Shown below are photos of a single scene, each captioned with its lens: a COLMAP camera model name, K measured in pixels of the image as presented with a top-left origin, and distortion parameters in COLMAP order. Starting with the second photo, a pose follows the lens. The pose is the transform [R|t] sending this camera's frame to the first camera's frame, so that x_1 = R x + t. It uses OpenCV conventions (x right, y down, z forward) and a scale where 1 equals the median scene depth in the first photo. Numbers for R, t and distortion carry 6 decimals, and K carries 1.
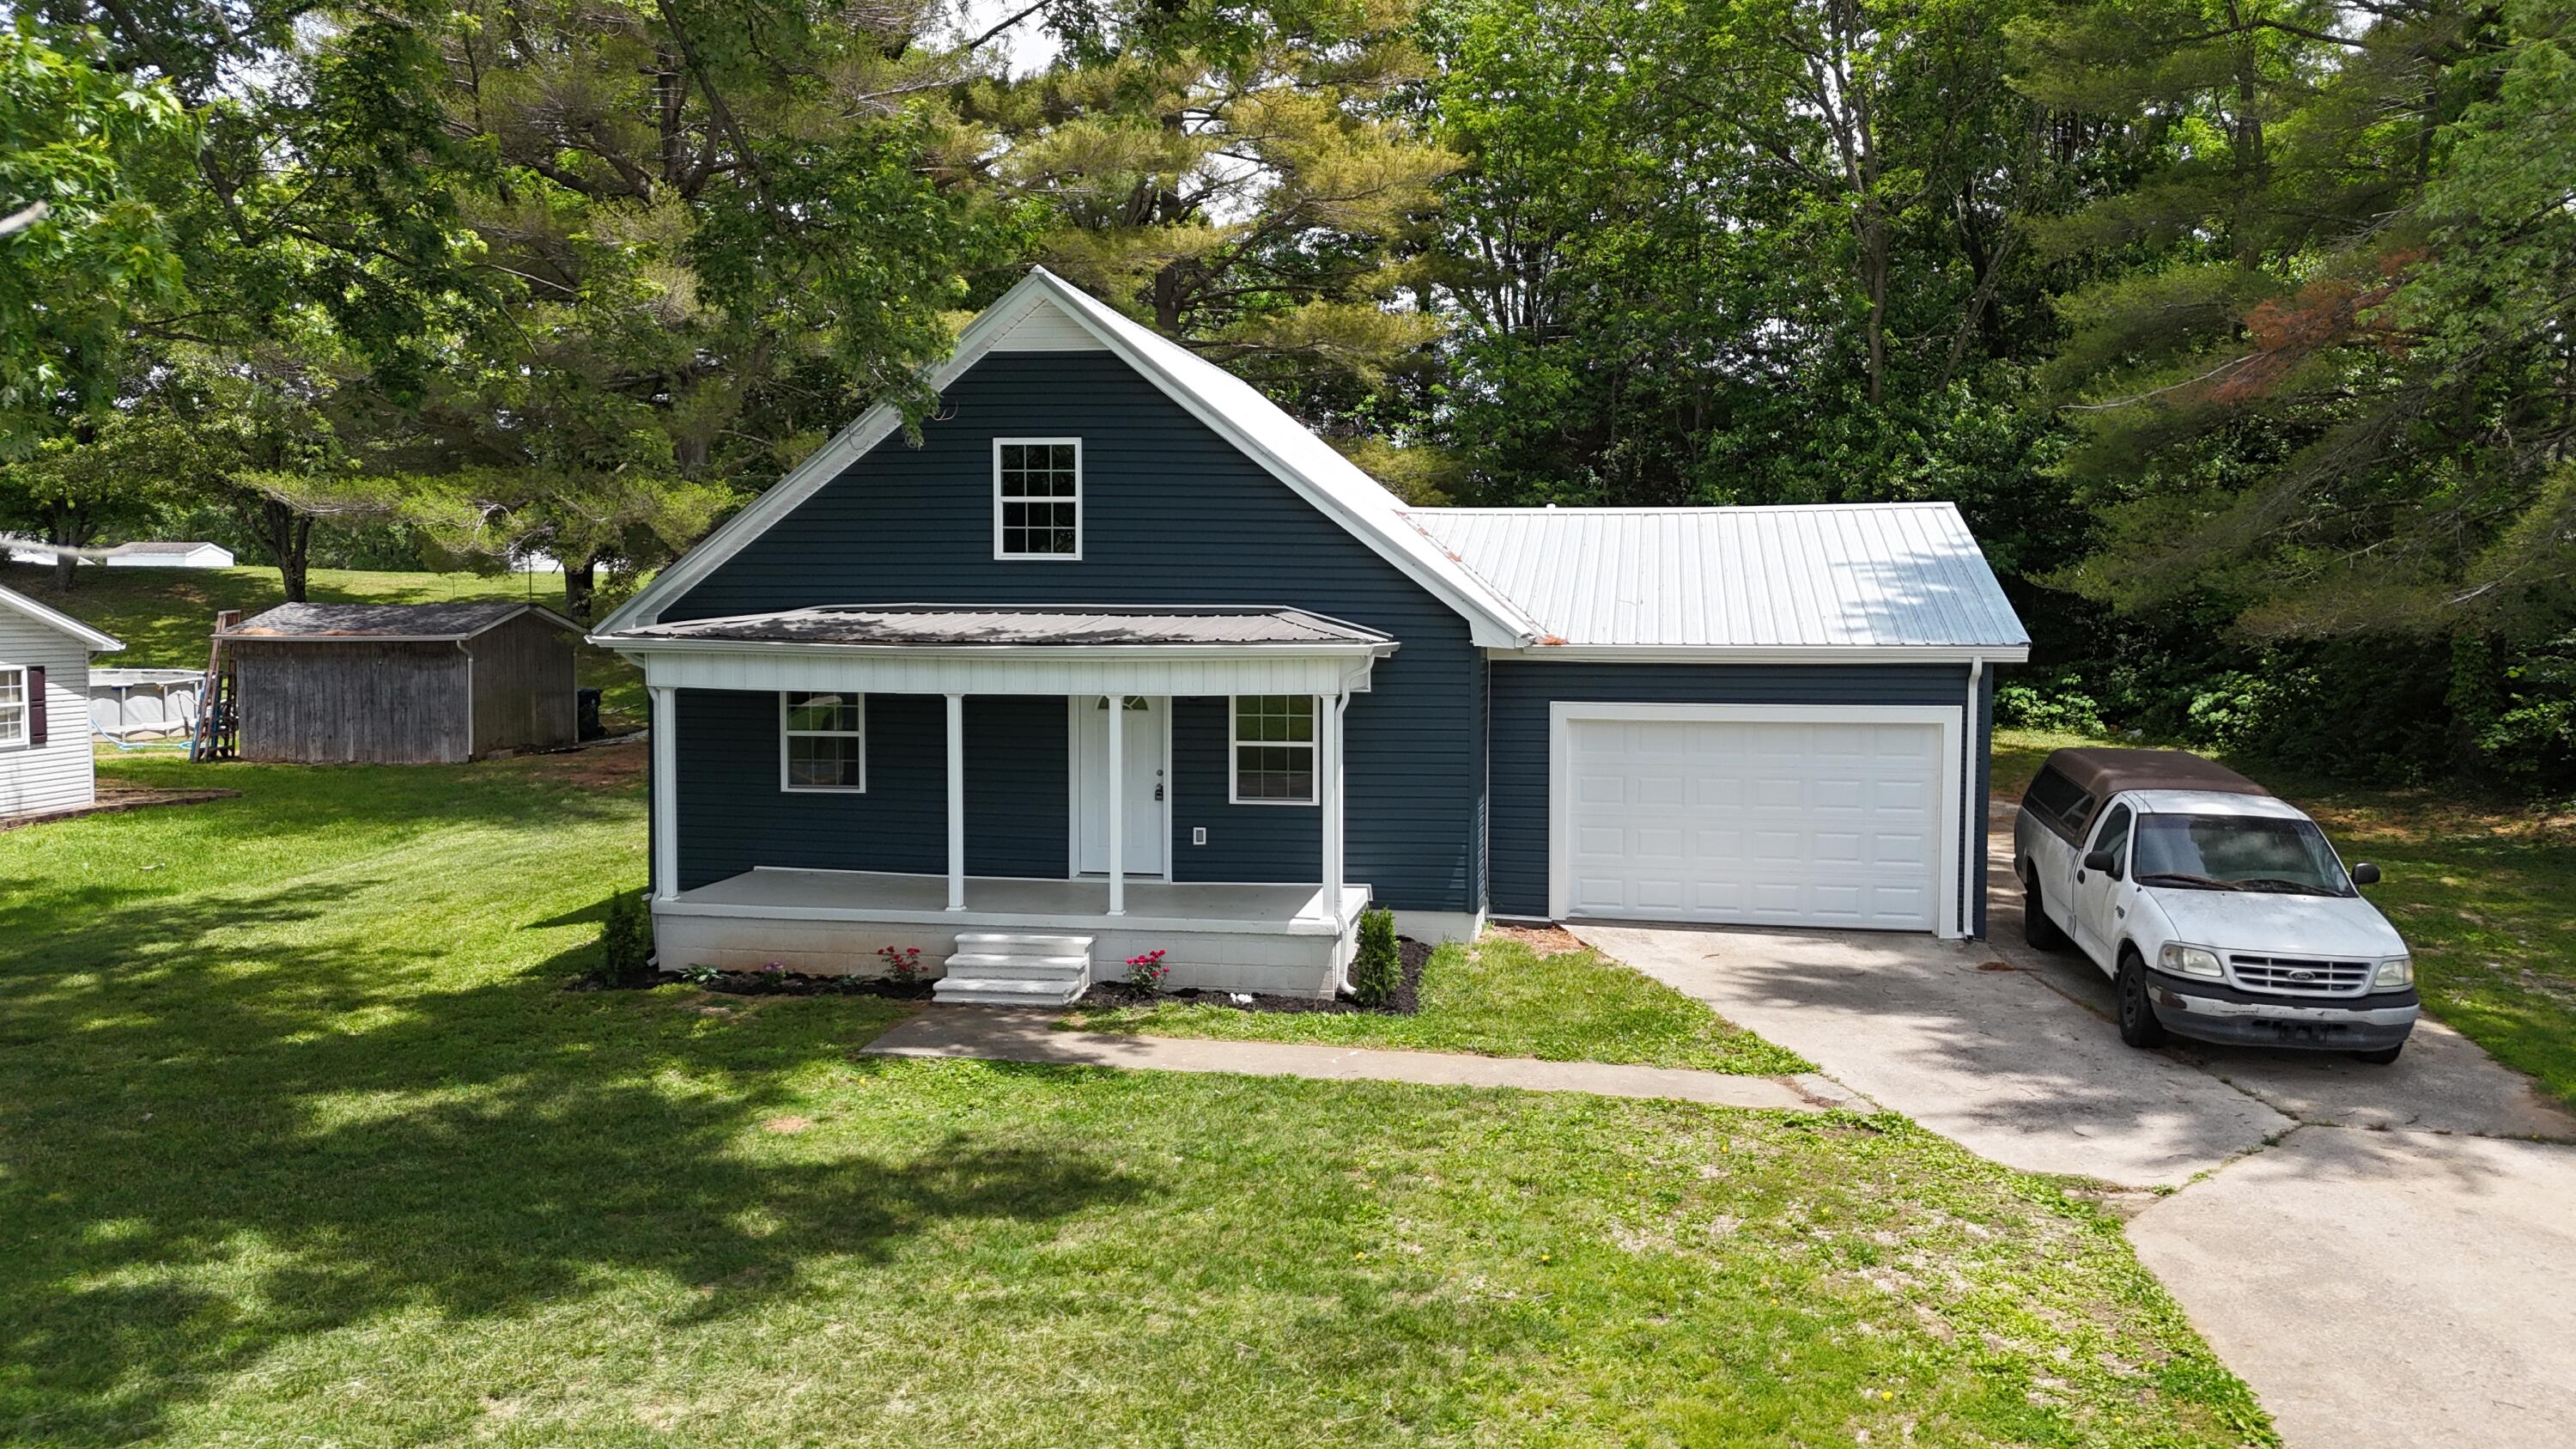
lens RADIAL K [[1905.5, 0, 1288.0], [0, 1905.5, 724.5], [0, 0, 1]] dist [0.039881, -0.002183]
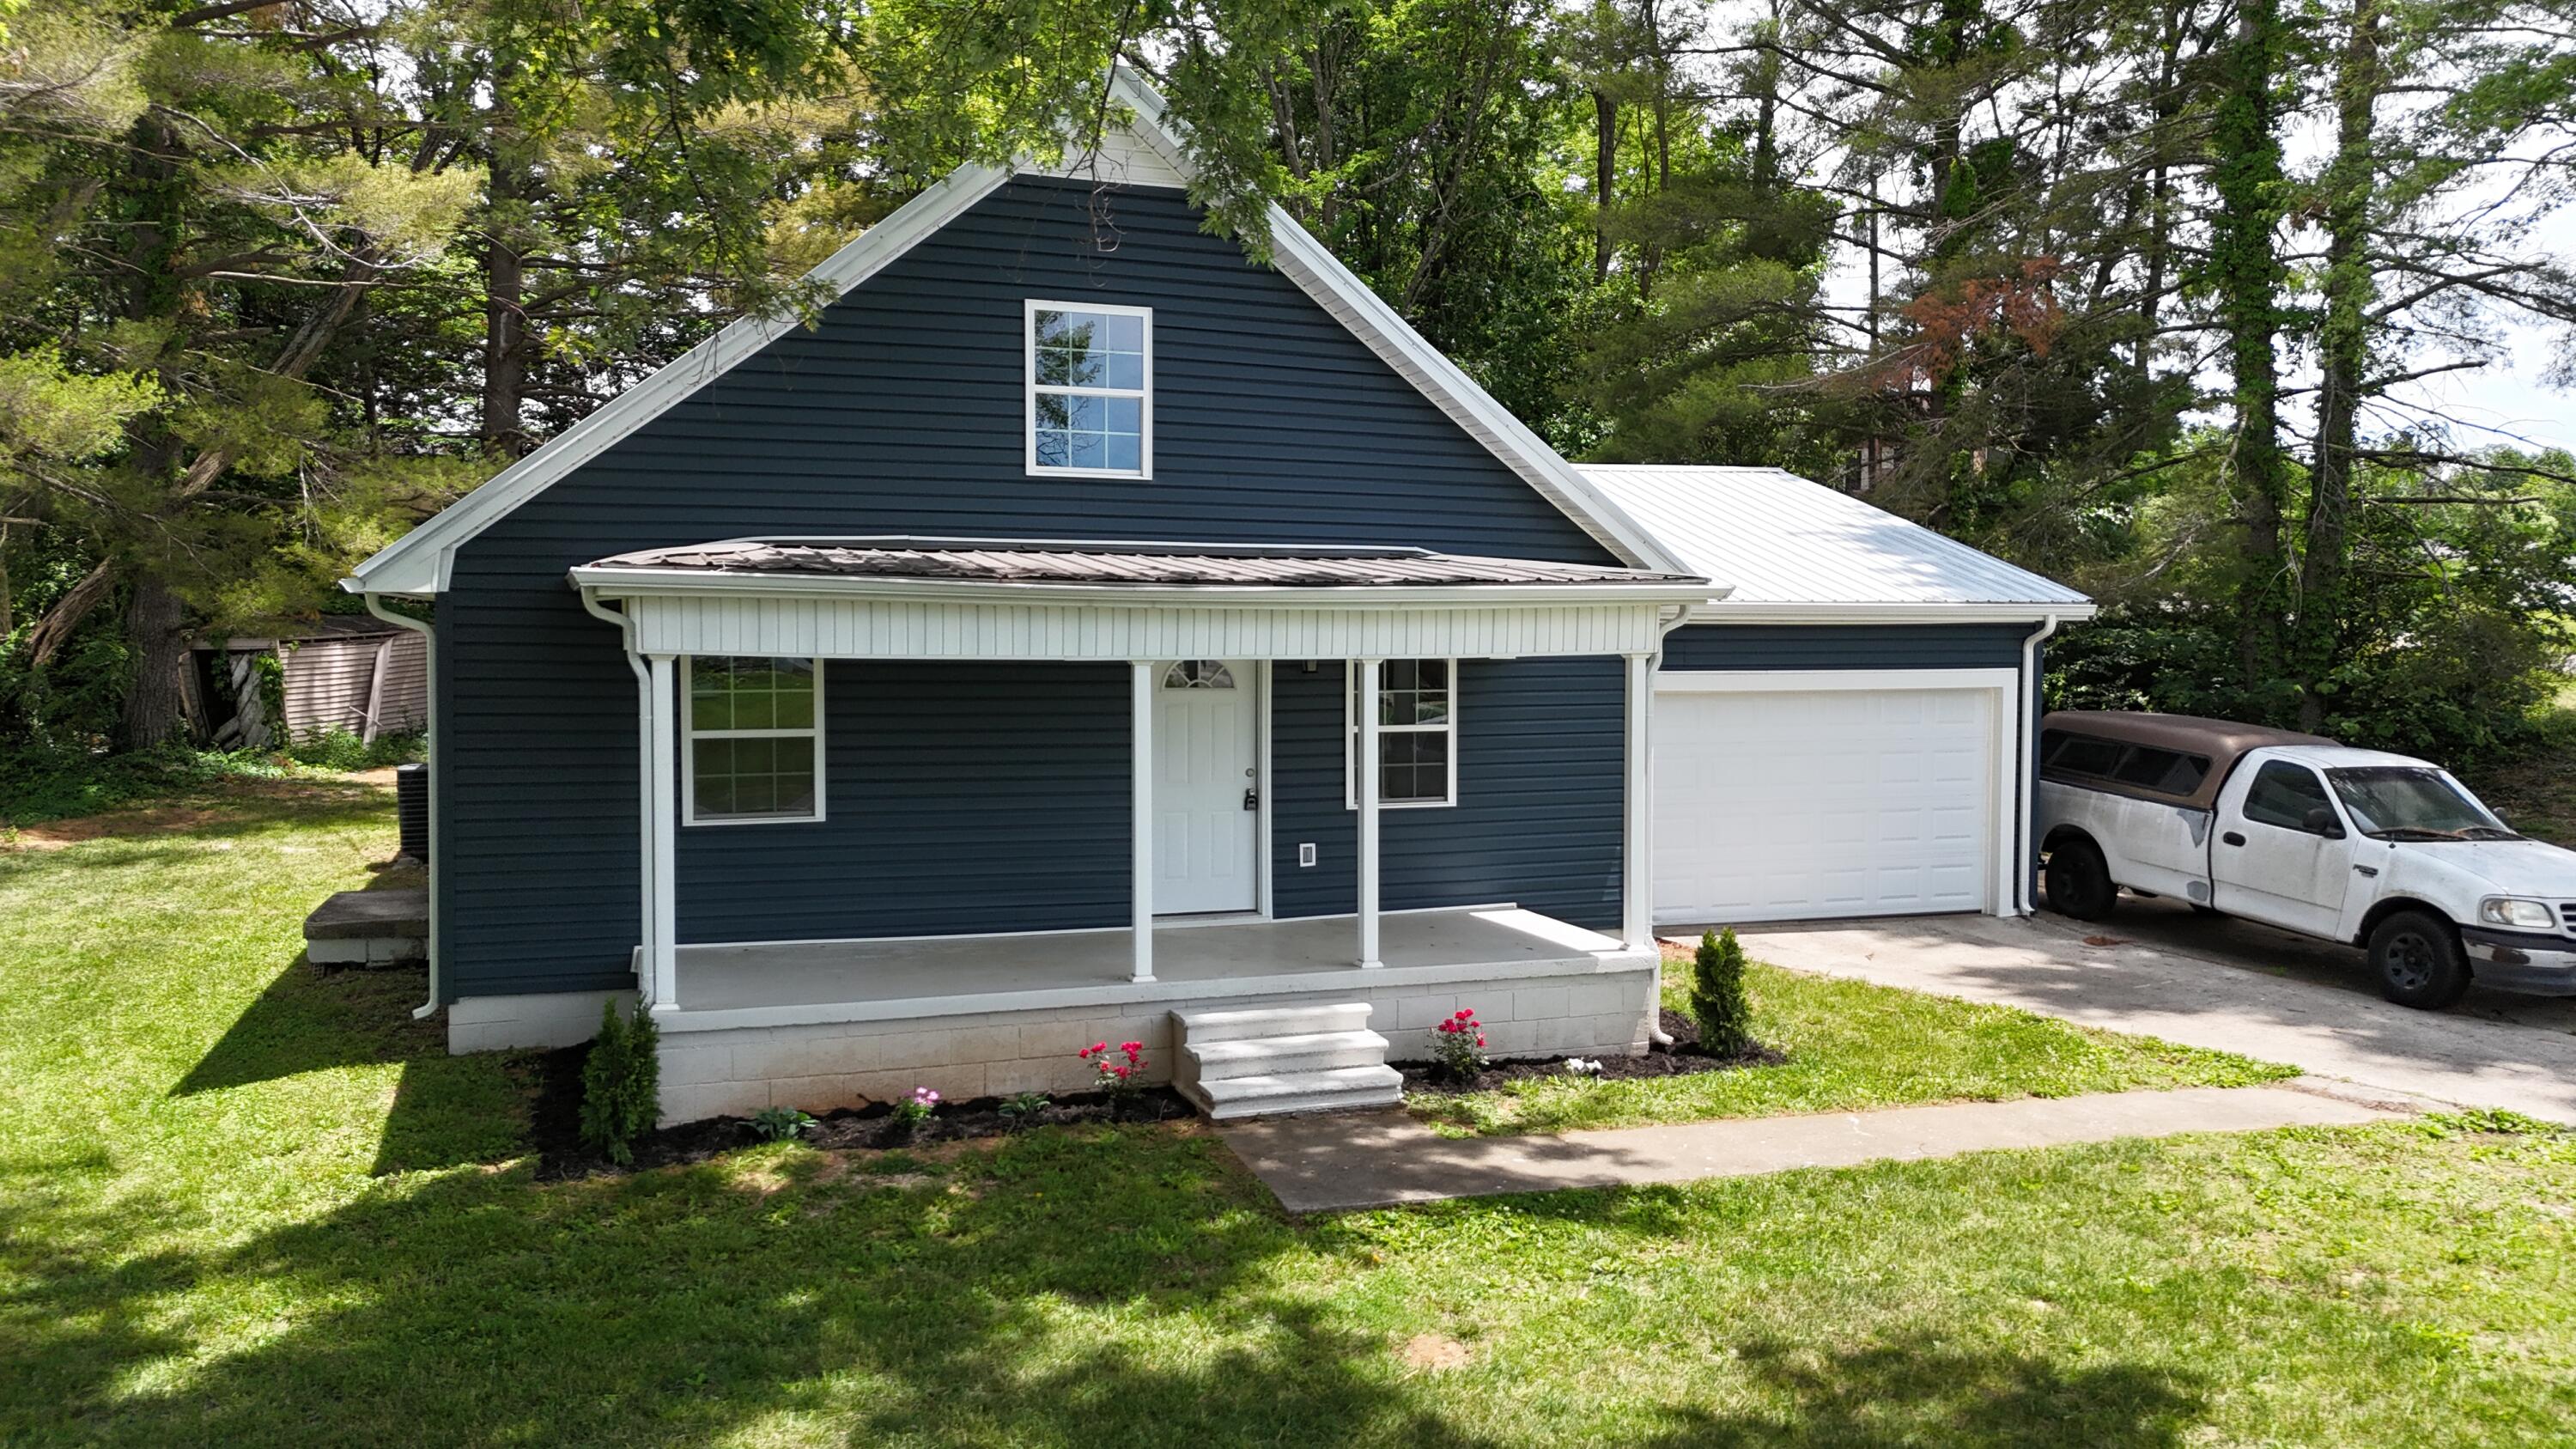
lens RADIAL K [[1905.5, 0, 1288.0], [0, 1905.5, 724.5], [0, 0, 1]] dist [0.039881, -0.002183]
pose [[0.874585, -0.025931, 0.484179, -0.429194], [0.031937, 0.999481, -0.004159, 0.010732], [-0.483820, 0.019100, 0.874959, 0.364119]]
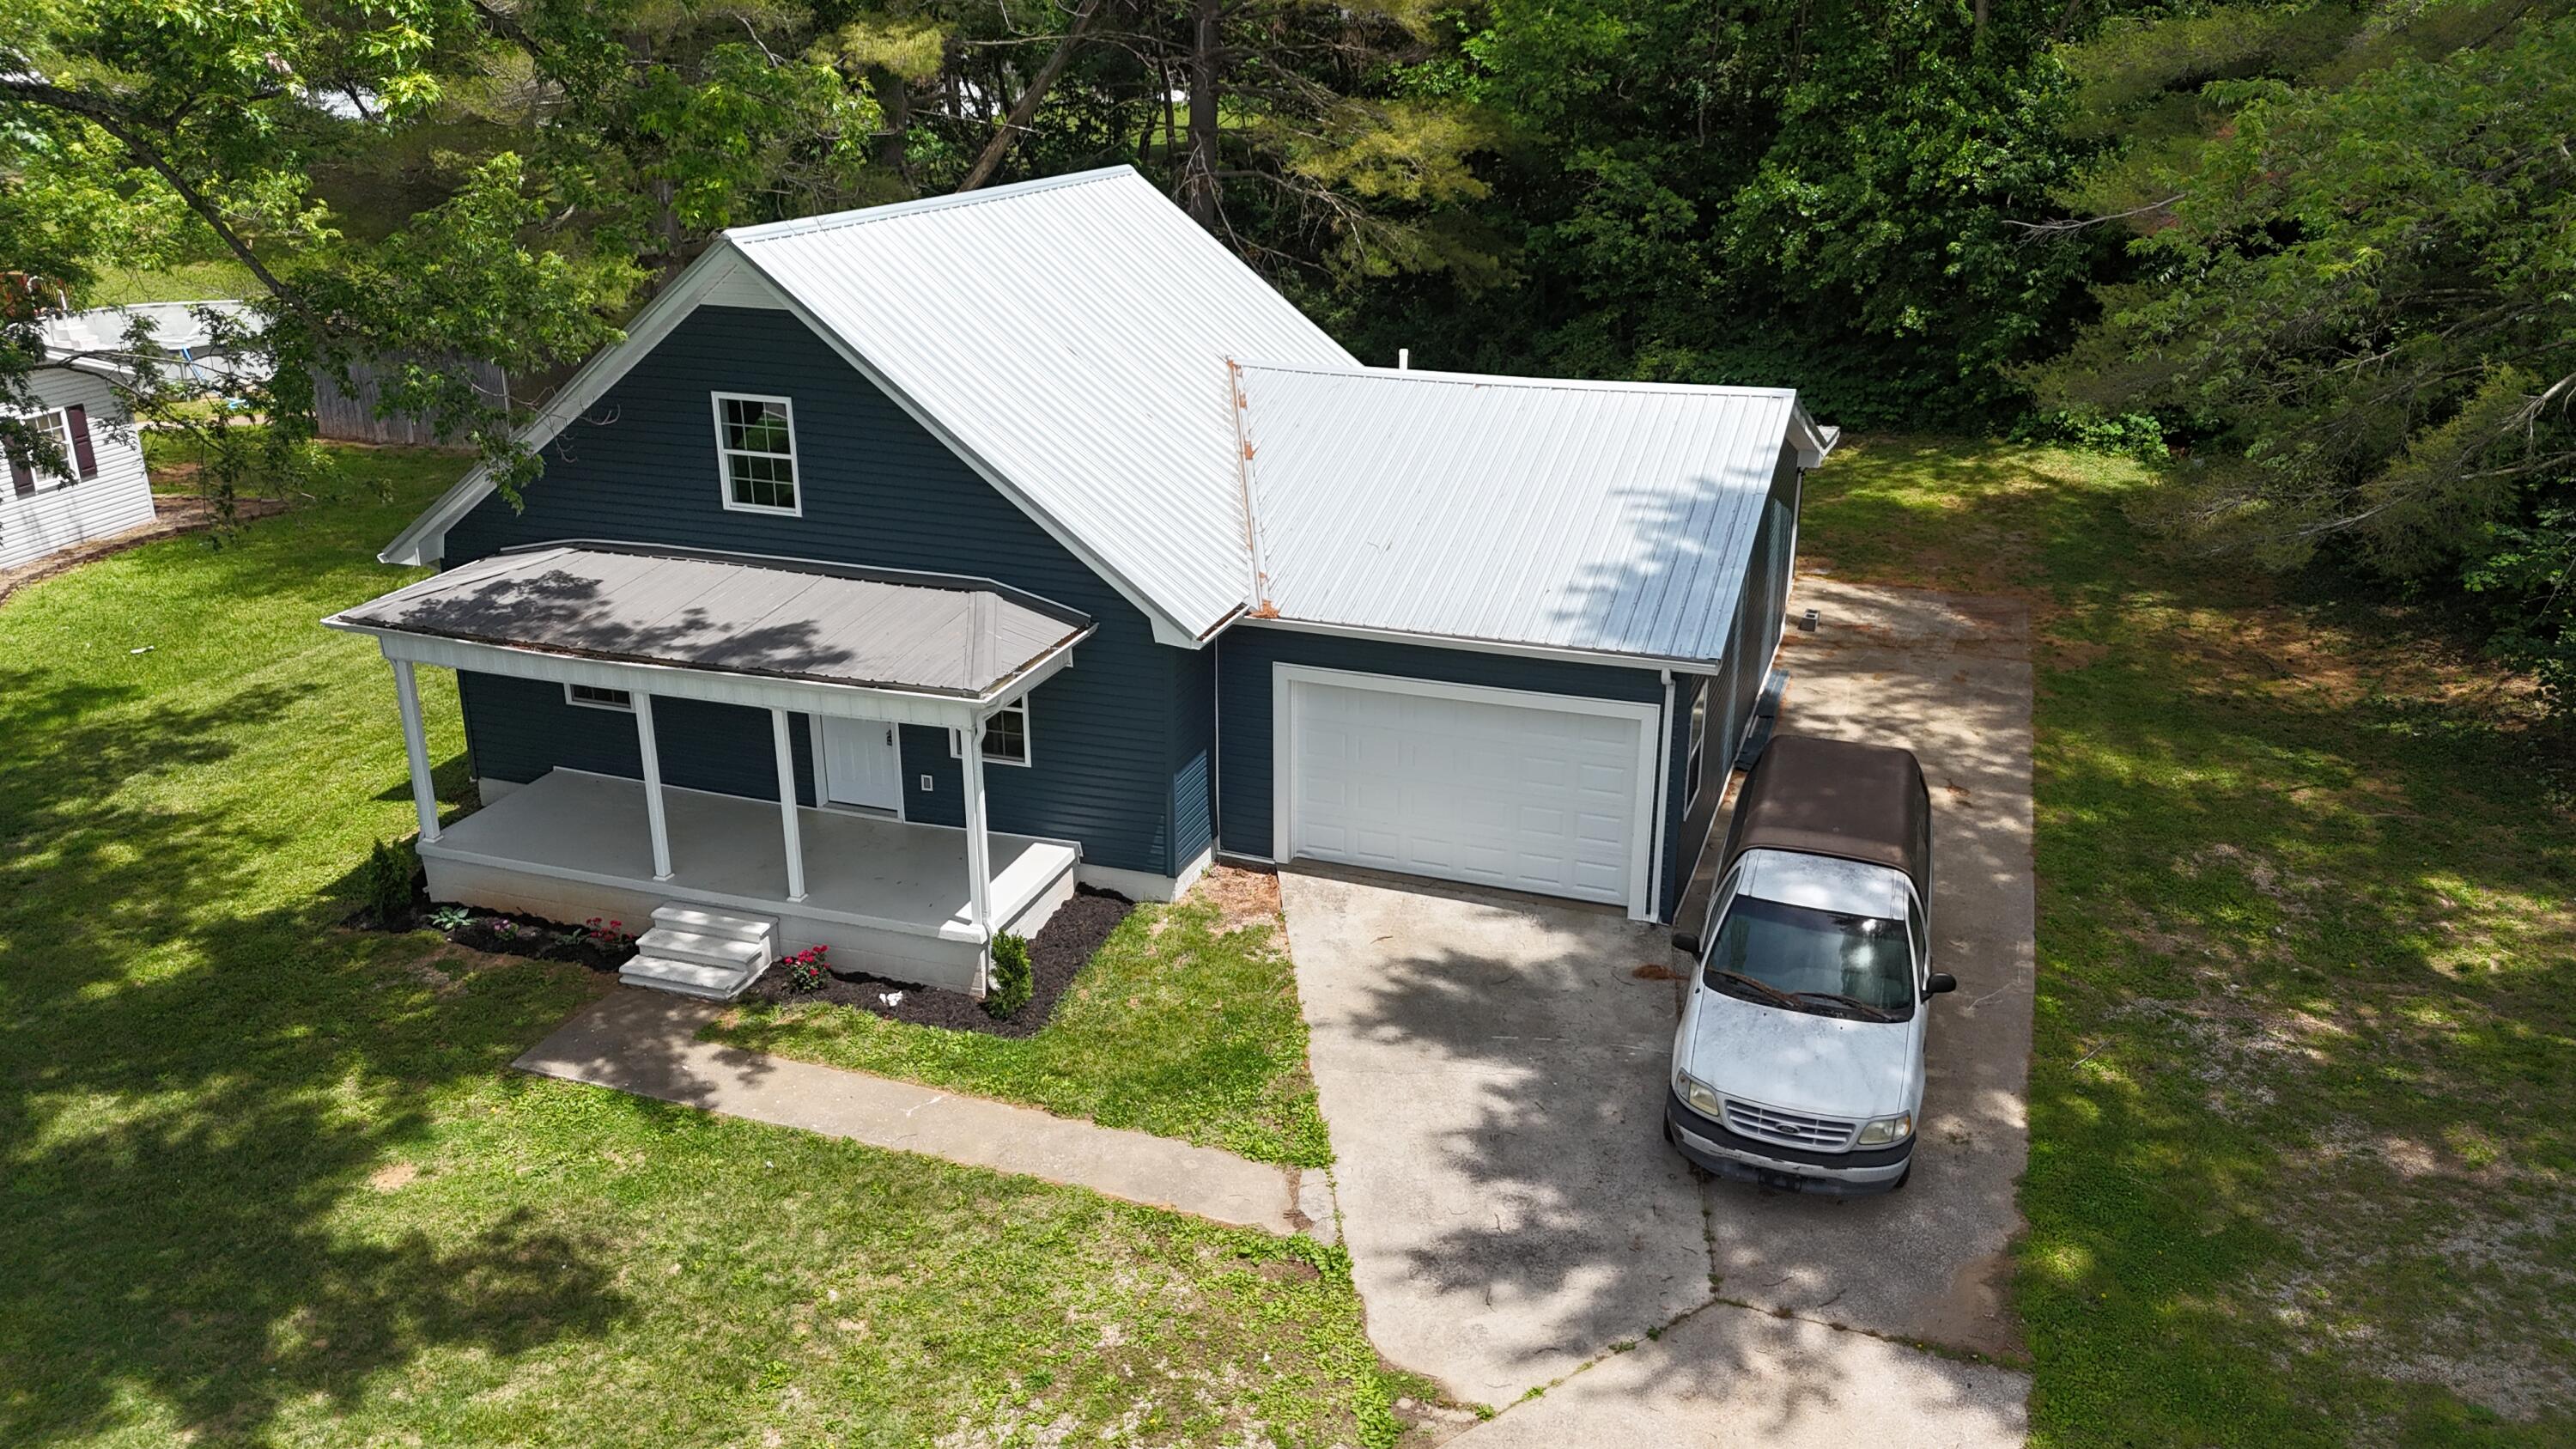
lens RADIAL K [[1922.2, 0, 1288.0], [0, 1922.2, 724.5], [0, 0, 1]] dist [0.033600, -0.004720]
pose [[0.987166, 0.052030, -0.150981, 0.320921], [-0.005346, 0.955672, 0.294385, -0.295552], [0.159605, -0.289800, 0.943686, 0.041722]]
